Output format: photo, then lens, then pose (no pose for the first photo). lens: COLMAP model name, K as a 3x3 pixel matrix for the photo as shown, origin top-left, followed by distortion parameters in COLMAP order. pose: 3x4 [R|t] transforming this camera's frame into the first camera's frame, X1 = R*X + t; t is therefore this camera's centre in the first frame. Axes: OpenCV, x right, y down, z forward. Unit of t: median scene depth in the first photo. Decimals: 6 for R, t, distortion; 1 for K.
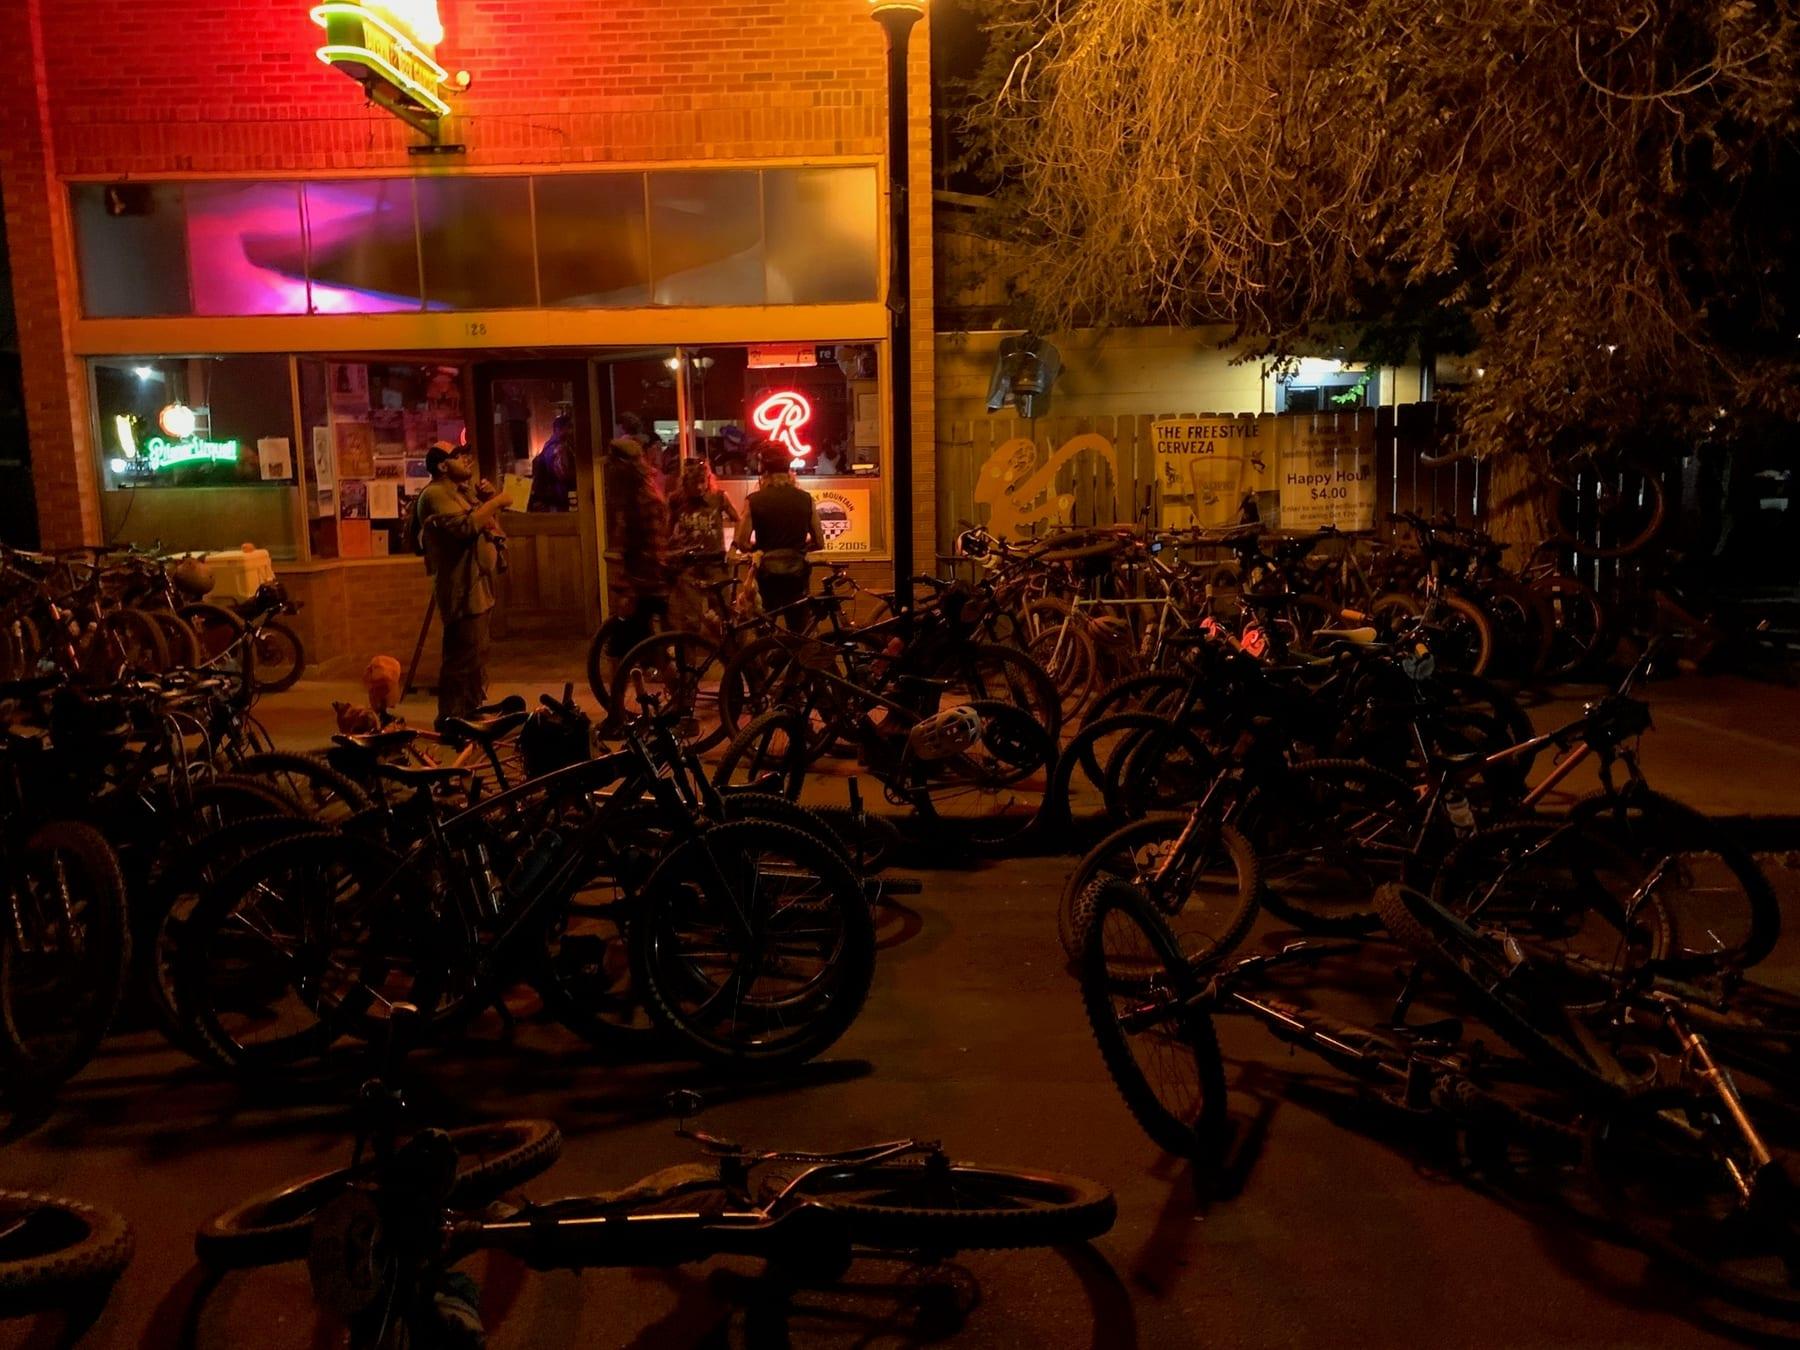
lens RADIAL K [[1341.3, 0, 897.9], [0, 1341.3, 665.2], [0, 0, 1]] dist [0.030389, -0.021819]
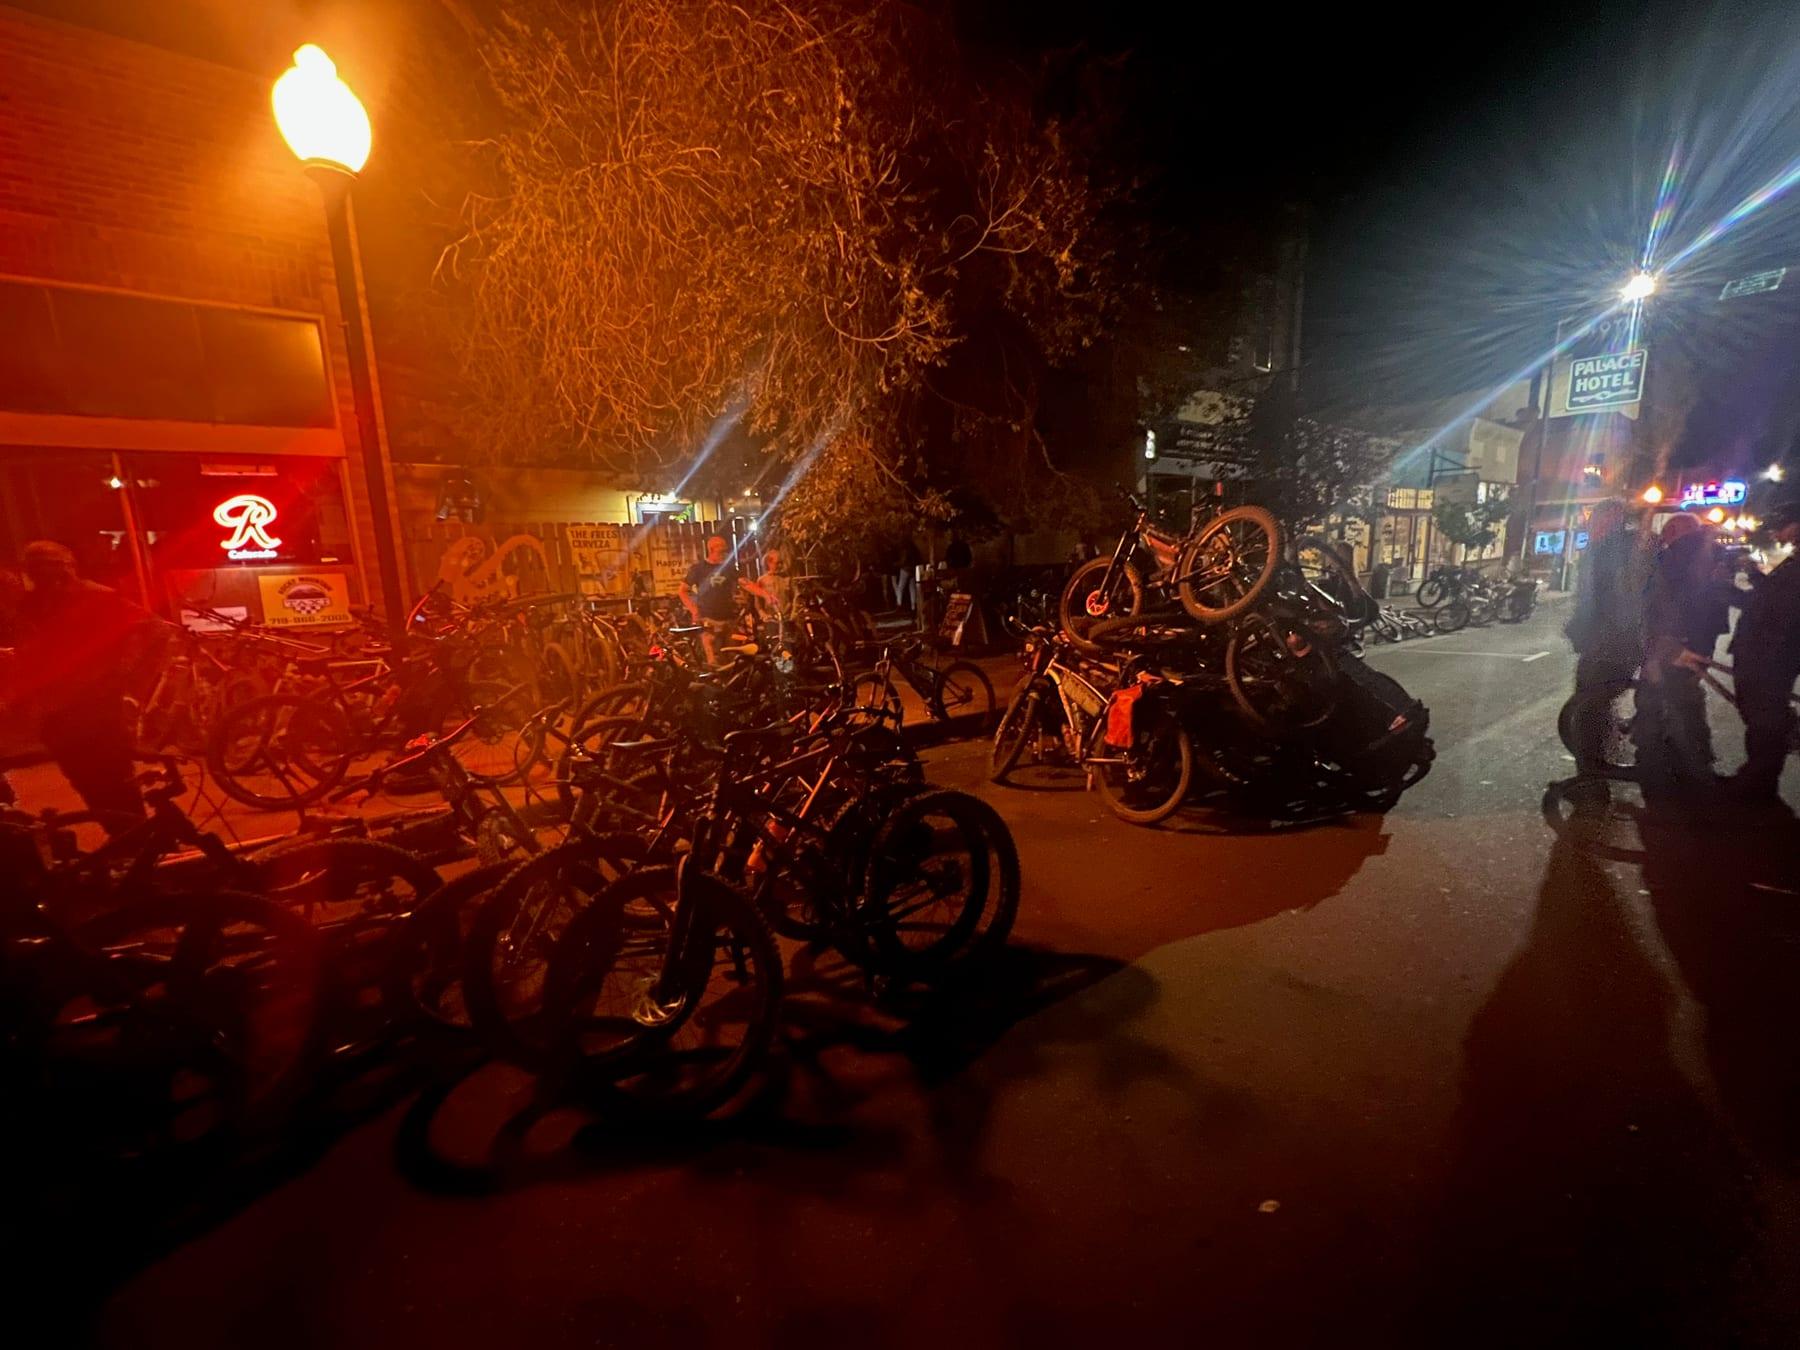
lens RADIAL K [[706.0, 0, 894.8], [0, 706.0, 675.1], [0, 0, 1]] dist [-0.001918, 0.000442]
pose [[0.791588, -0.111238, 0.600844, -0.021428], [0.107987, 0.993281, 0.041624, -0.005538], [-0.601437, 0.031934, 0.798282, 0.145133]]
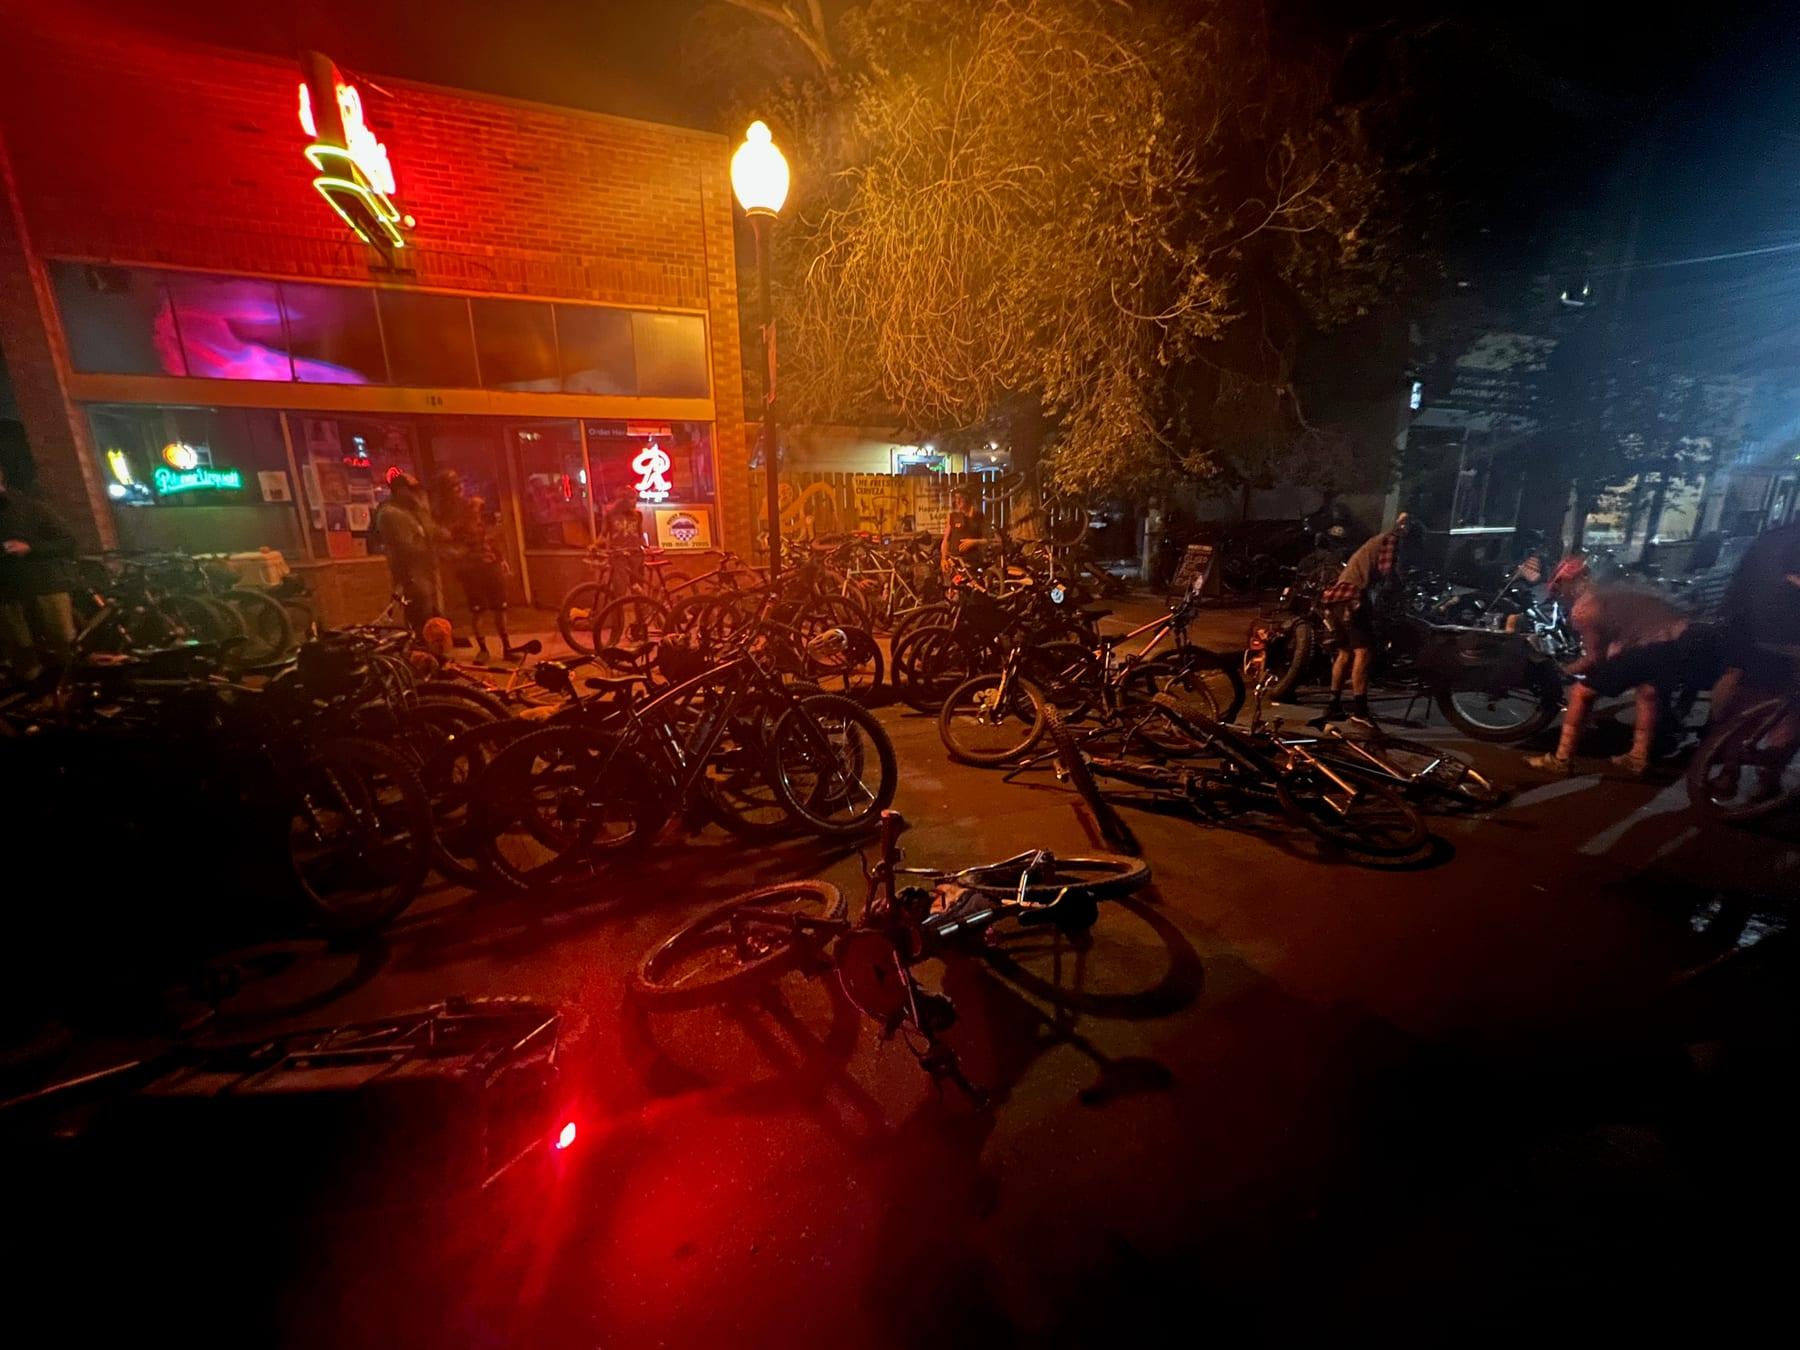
lens RADIAL K [[706.0, 0, 903.8], [0, 706.0, 675.0], [0, 0, 1]] dist [-0.001918, 0.000442]
pose [[0.921918, -0.079808, 0.379074, -0.155634], [0.048914, 0.994698, 0.090458, 0.007670], [-0.384284, -0.064853, 0.920934, 0.064290]]
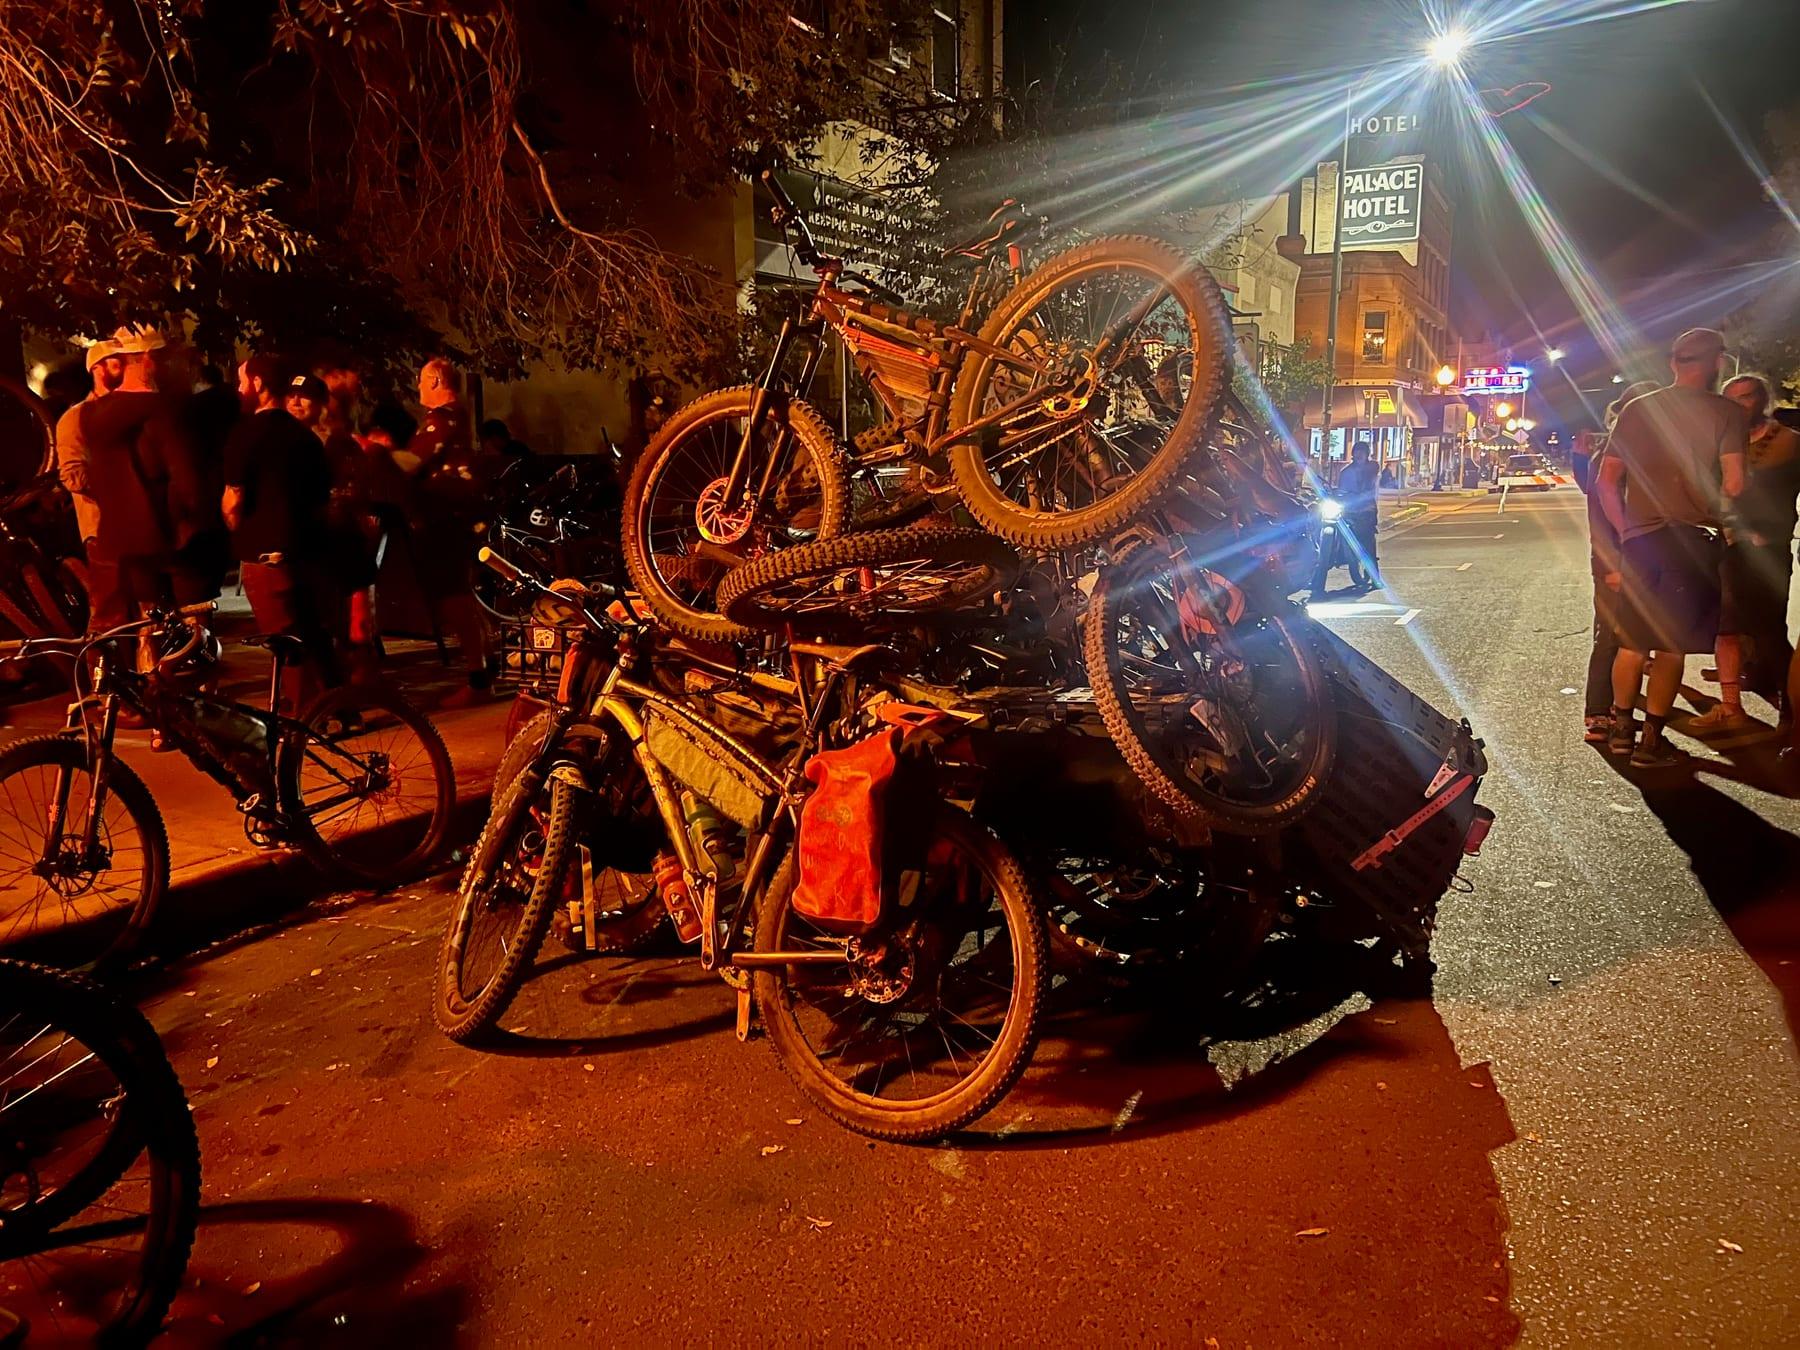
lens RADIAL K [[1346.3, 0, 896.9], [0, 1346.3, 665.6], [0, 0, 1]] dist [0.042171, -0.004695]
pose [[0.441792, -0.134133, 0.887033, 0.108346], [0.135864, 0.987358, 0.081636, -0.002443], [-0.886770, 0.084450, 0.454431, 0.267836]]
